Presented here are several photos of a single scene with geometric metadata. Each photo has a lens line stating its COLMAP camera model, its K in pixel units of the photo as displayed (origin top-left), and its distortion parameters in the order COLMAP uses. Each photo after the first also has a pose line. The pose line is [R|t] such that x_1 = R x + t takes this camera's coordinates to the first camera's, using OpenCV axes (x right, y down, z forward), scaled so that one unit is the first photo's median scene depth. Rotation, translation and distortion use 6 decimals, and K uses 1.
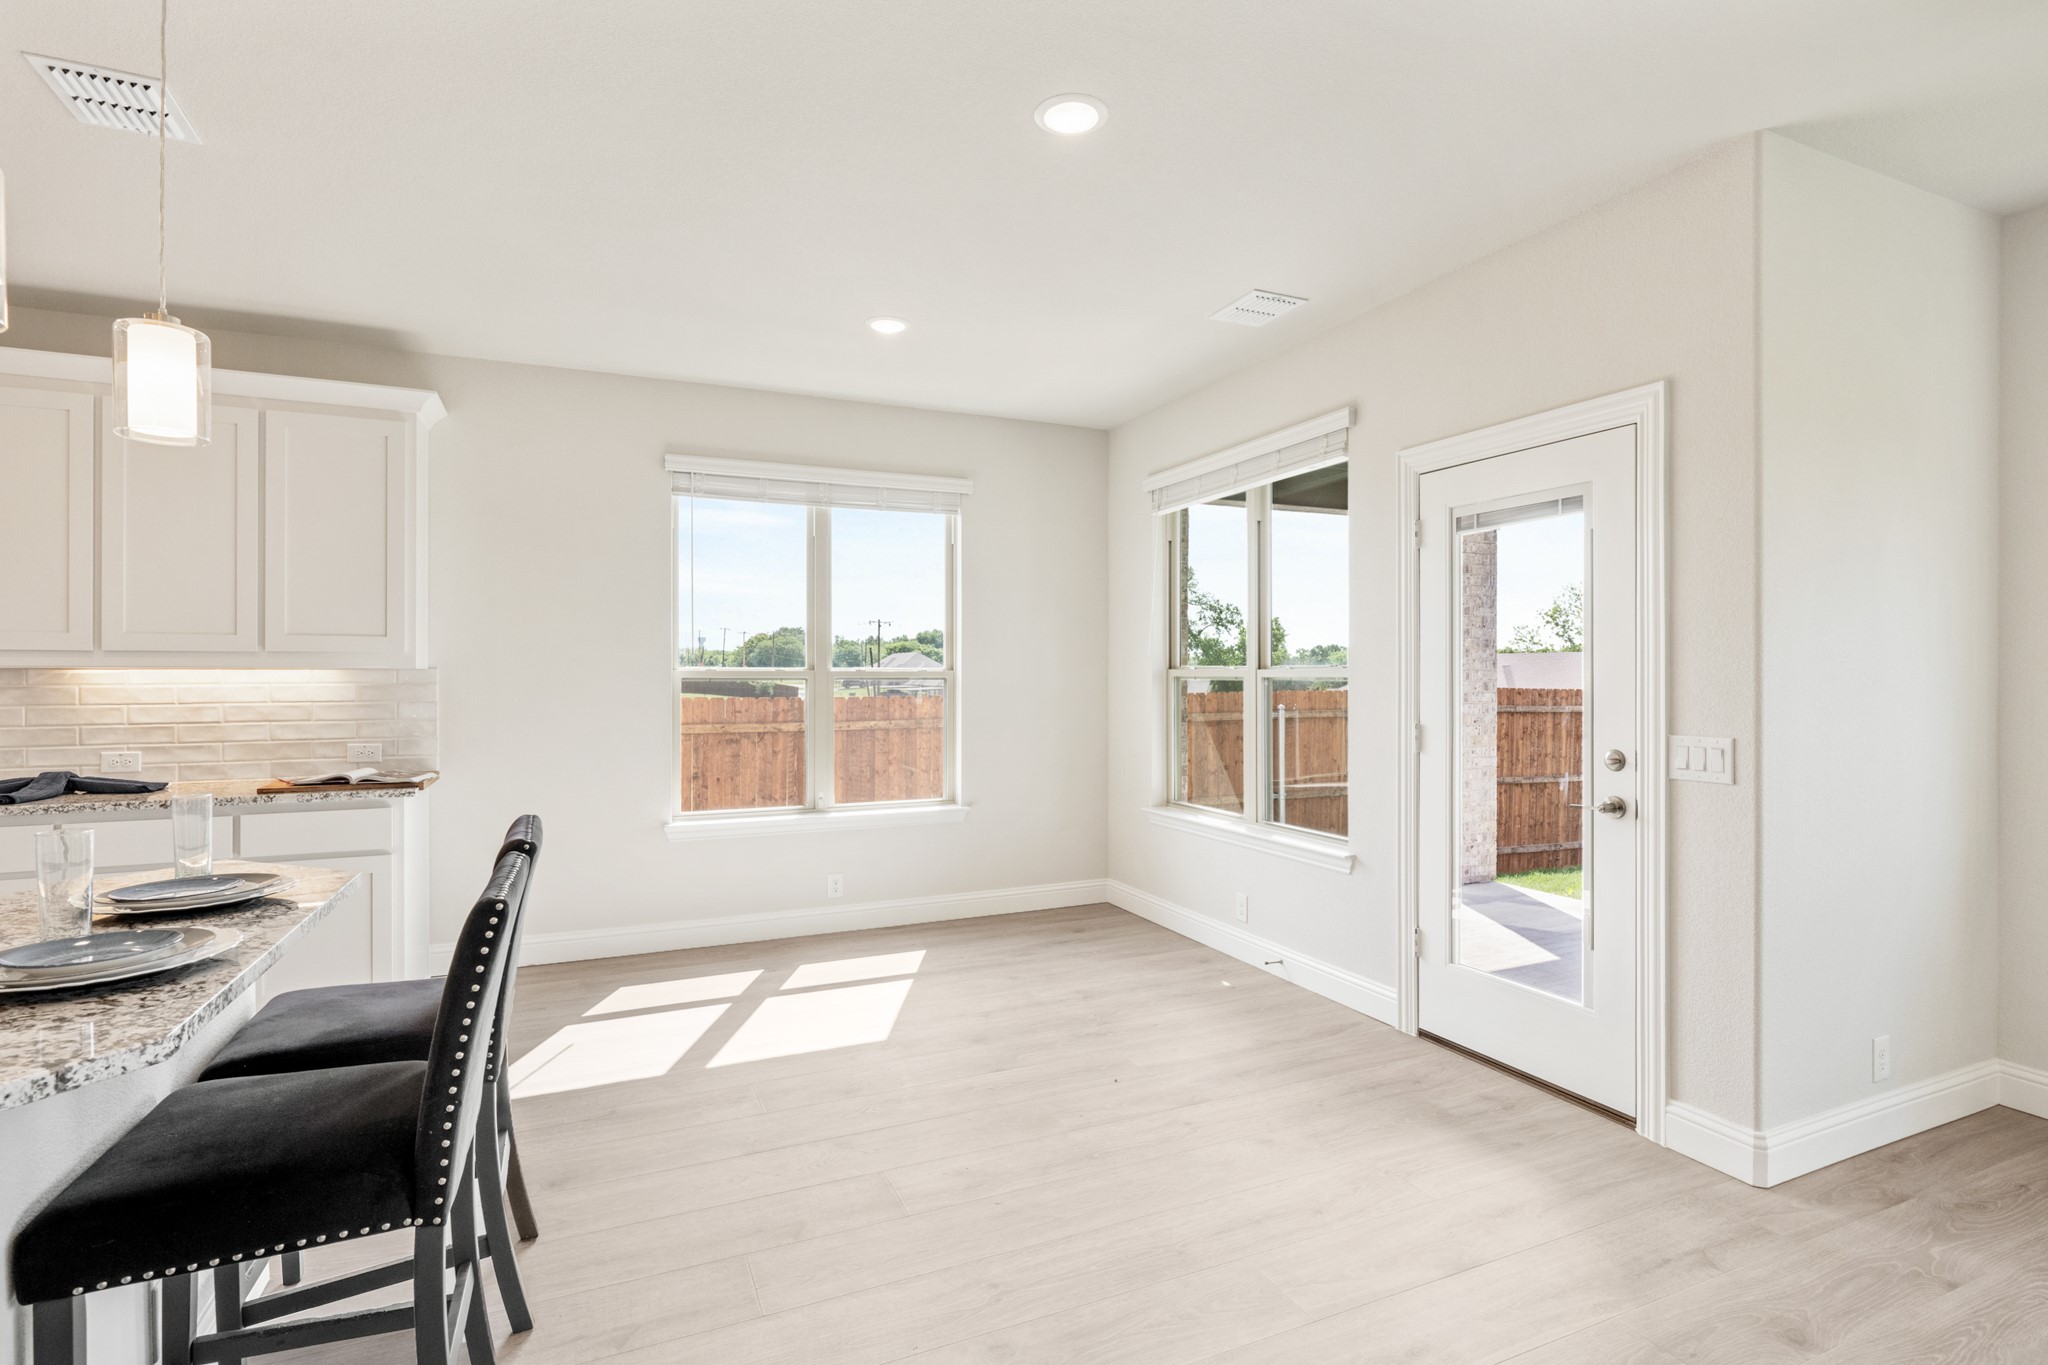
lens RADIAL K [[990.4, 0, 1015.0], [0, 990.4, 671.8], [0, 0, 1]] dist [0.007747, 0.000952]
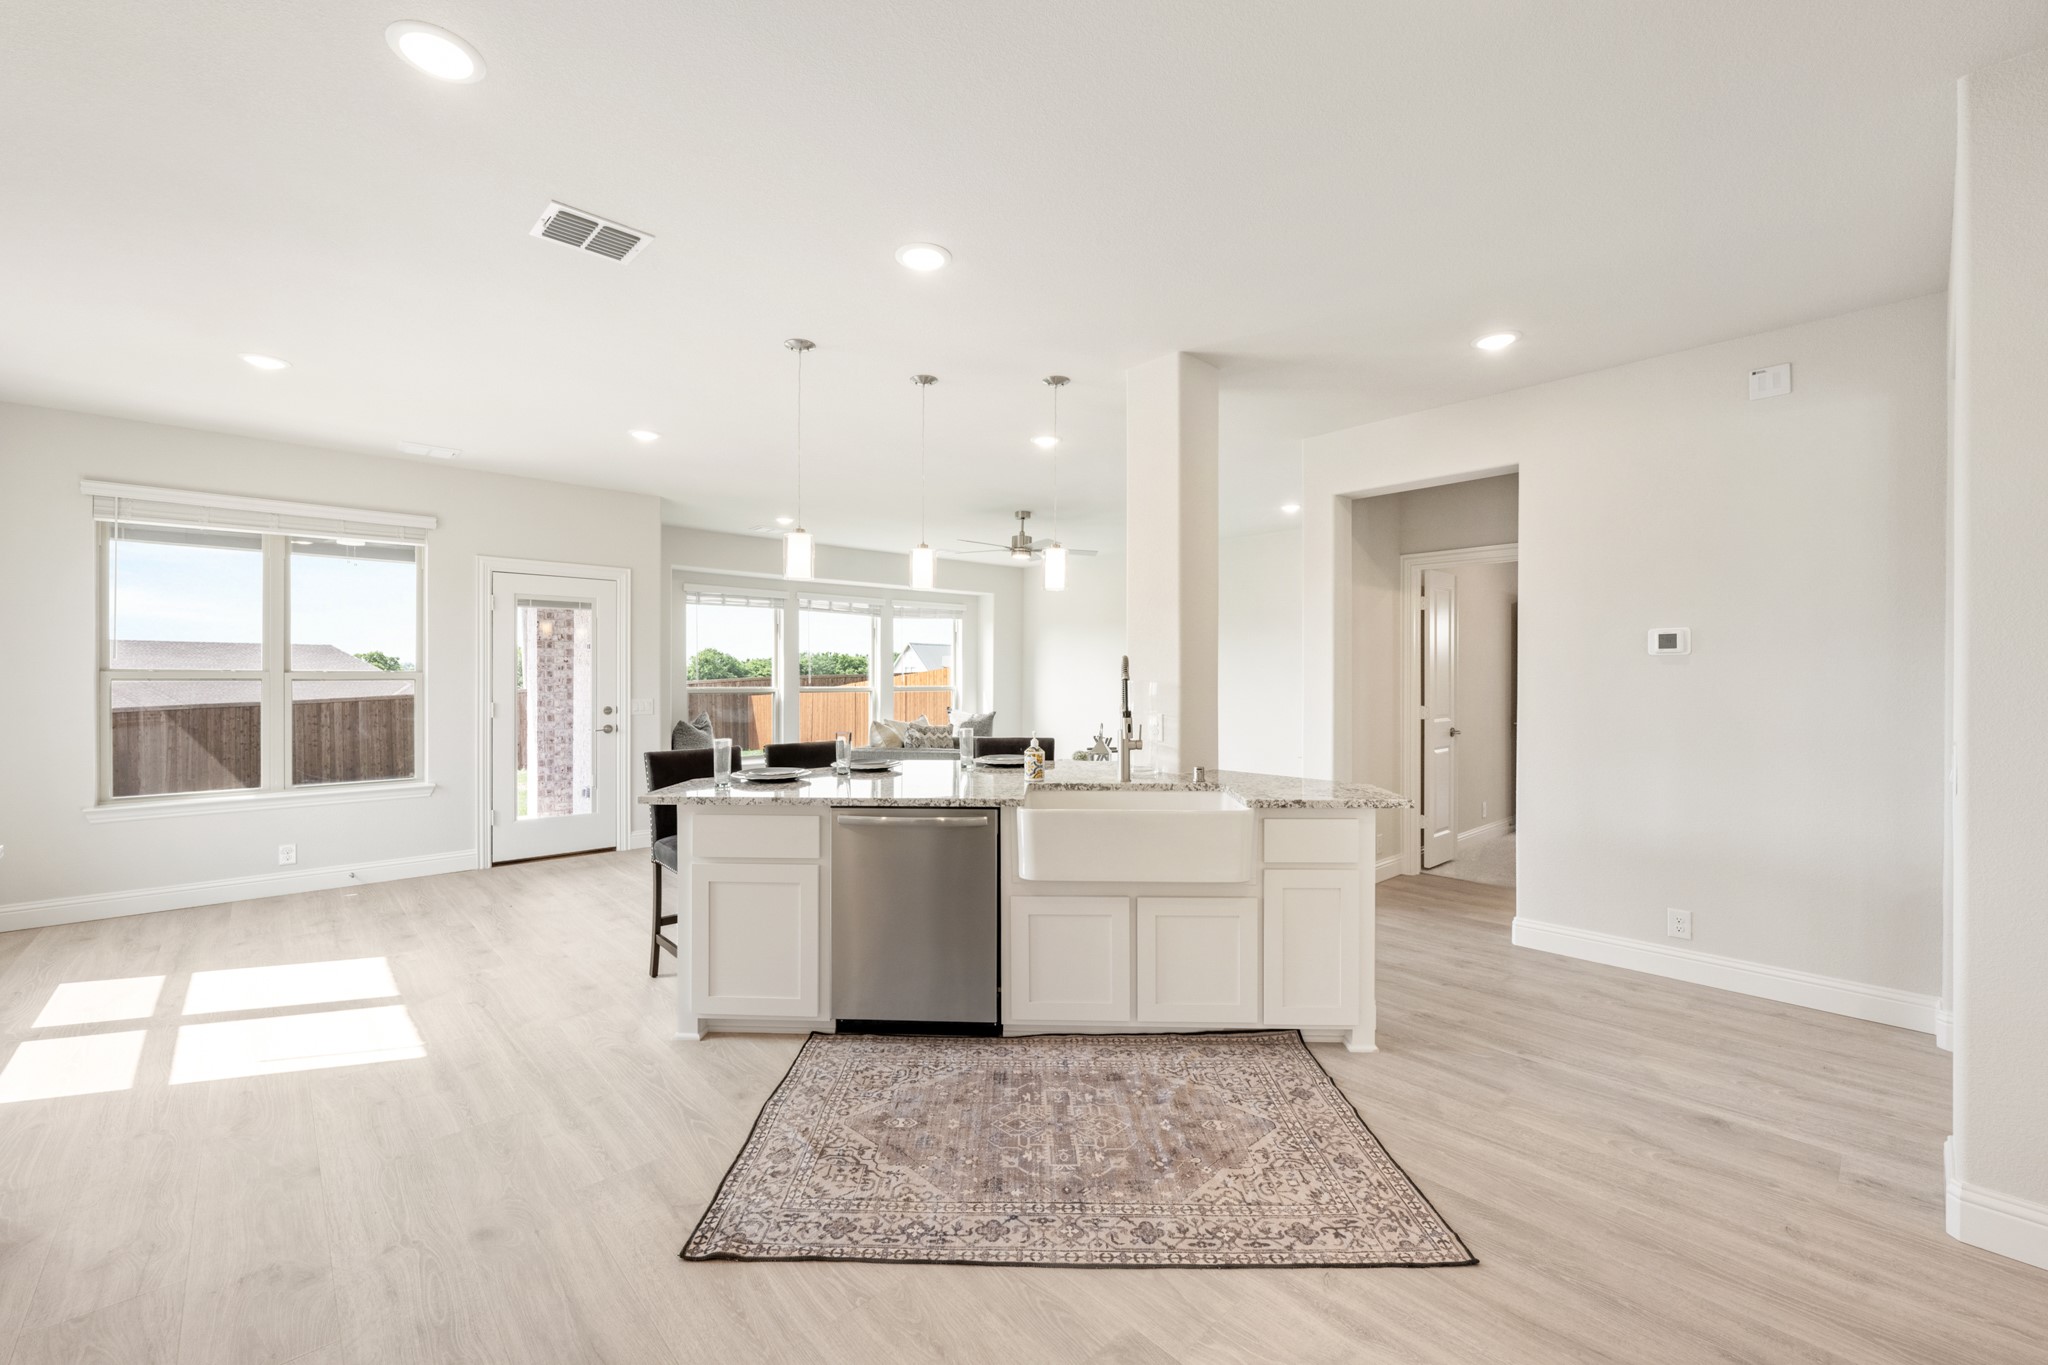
lens RADIAL K [[842.2, 0, 1018.1], [0, 842.2, 666.0], [0, 0, 1]] dist [0.001037, -0.001755]
pose [[-0.323798, 0.014199, 0.946020, -1.323163], [-0.002319, 0.999872, -0.015801, 0.004067], [-0.946124, -0.007310, -0.323723, 0.519746]]
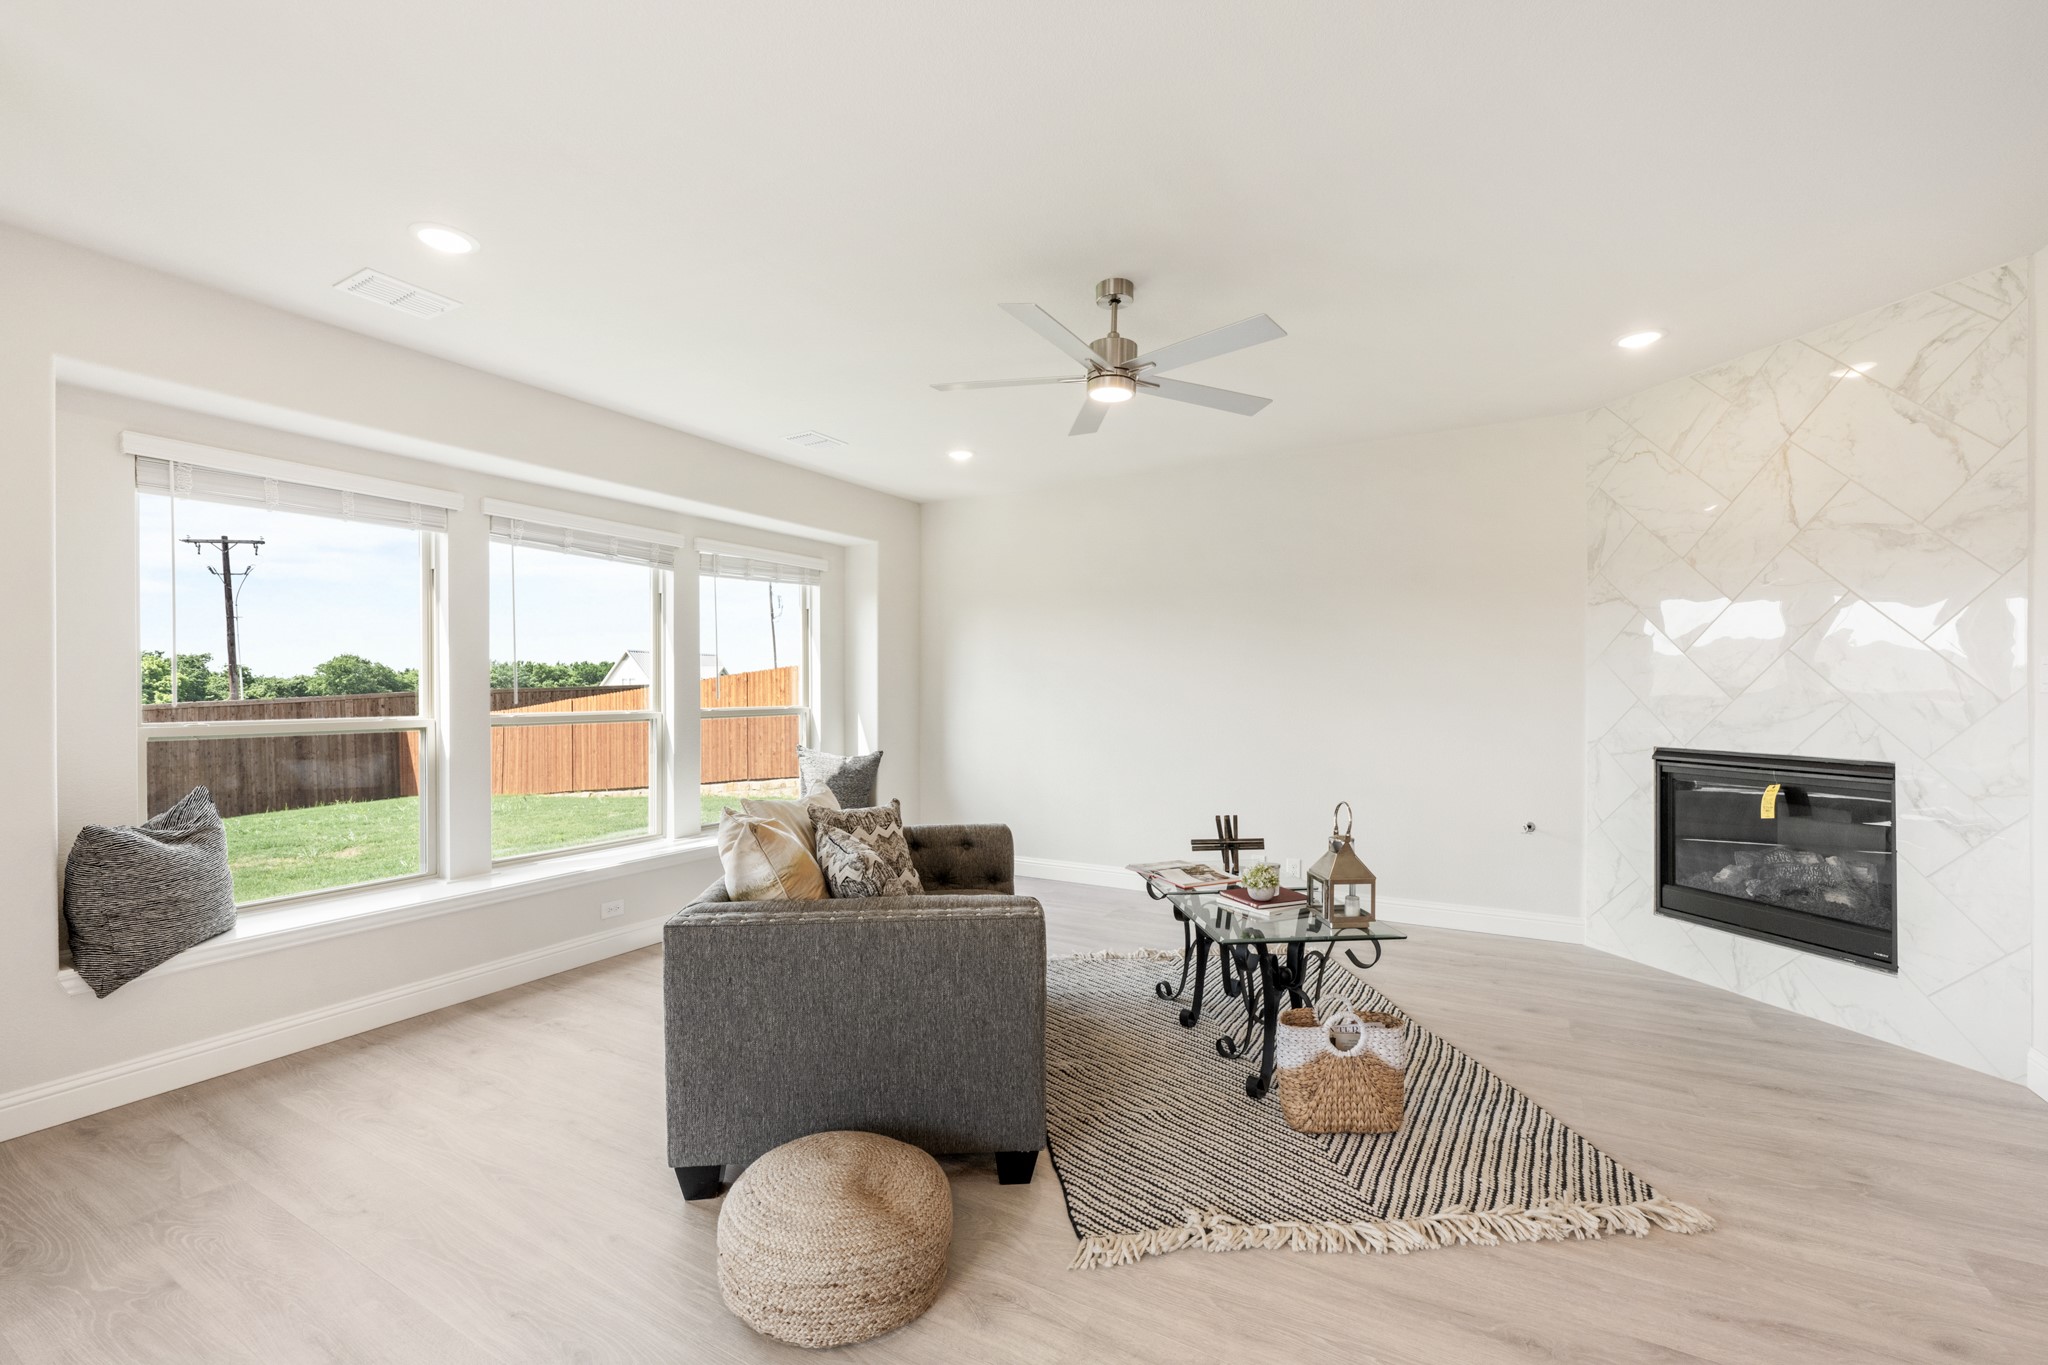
lens RADIAL K [[842.2, 0, 1009.0], [0, 842.2, 697.2], [0, 0, 1]] dist [0.001037, -0.001755]
pose [[-0.593533, -0.004625, 0.804797, -0.155771], [0.004526, 0.999948, 0.009084, -0.003396], [-0.804797, 0.009034, -0.593481, 0.437261]]
